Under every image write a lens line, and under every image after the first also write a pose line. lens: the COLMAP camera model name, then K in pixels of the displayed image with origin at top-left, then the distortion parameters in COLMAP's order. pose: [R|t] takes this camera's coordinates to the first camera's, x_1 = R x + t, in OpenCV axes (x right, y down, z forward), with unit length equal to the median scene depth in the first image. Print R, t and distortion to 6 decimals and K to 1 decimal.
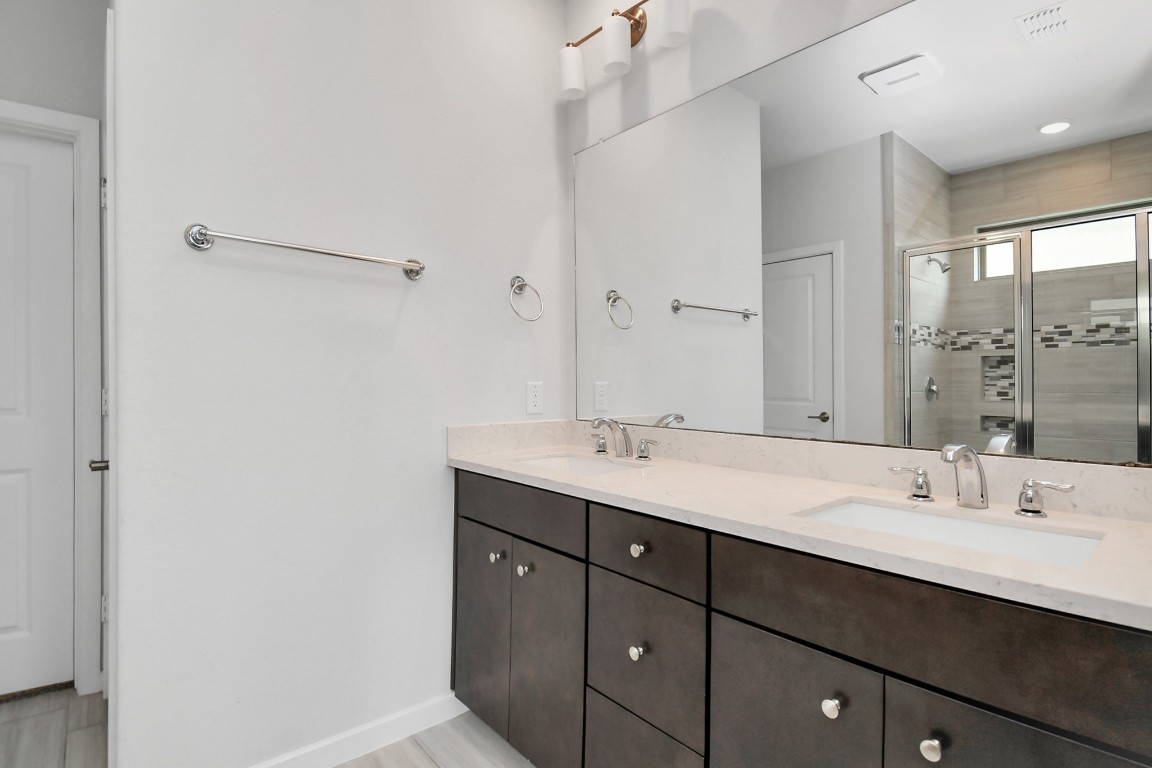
lens RADIAL K [[591.5, 0, 574.6], [0, 591.5, 379.7], [0, 0, 1]] dist [0.034934, -0.000221]
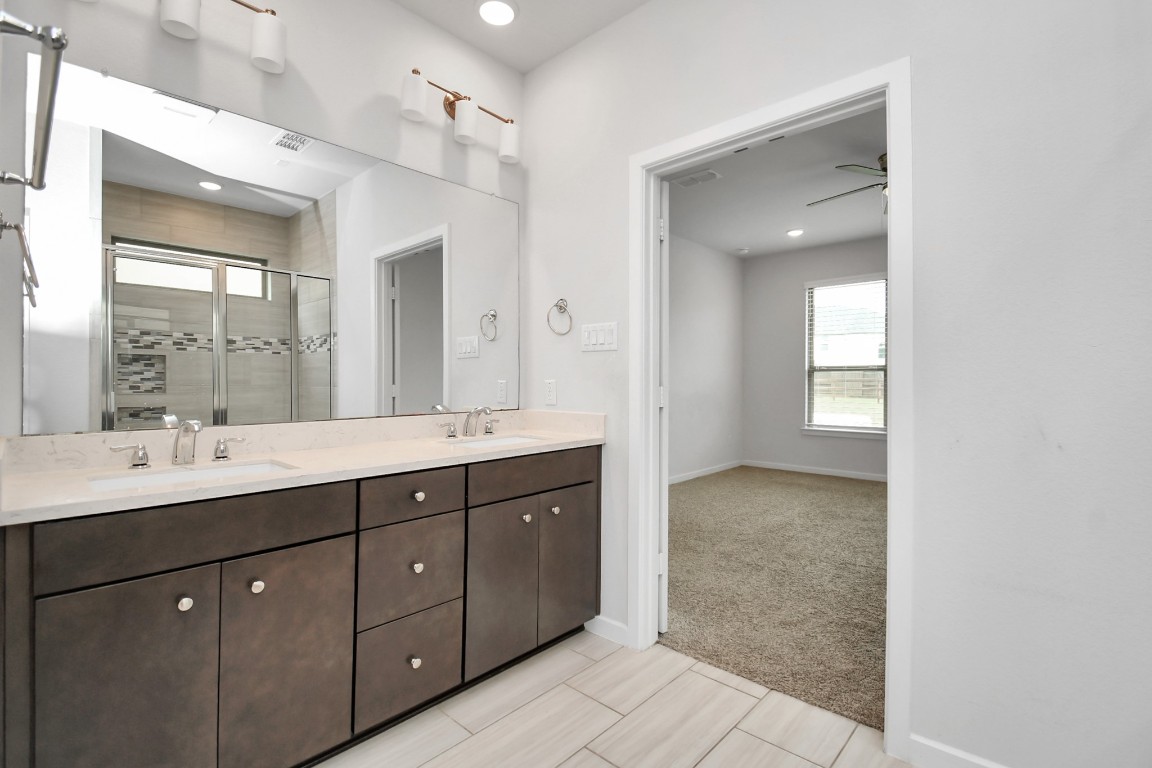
lens RADIAL K [[536.7, 0, 577.4], [0, 536.7, 382.1], [0, 0, 1]] dist [0.112815, 0.005088]
pose [[-0.102633, -0.010013, 0.994669, -0.487890], [-0.006990, 0.999932, 0.009345, -0.002877], [-0.994695, -0.005994, -0.102696, 0.293202]]
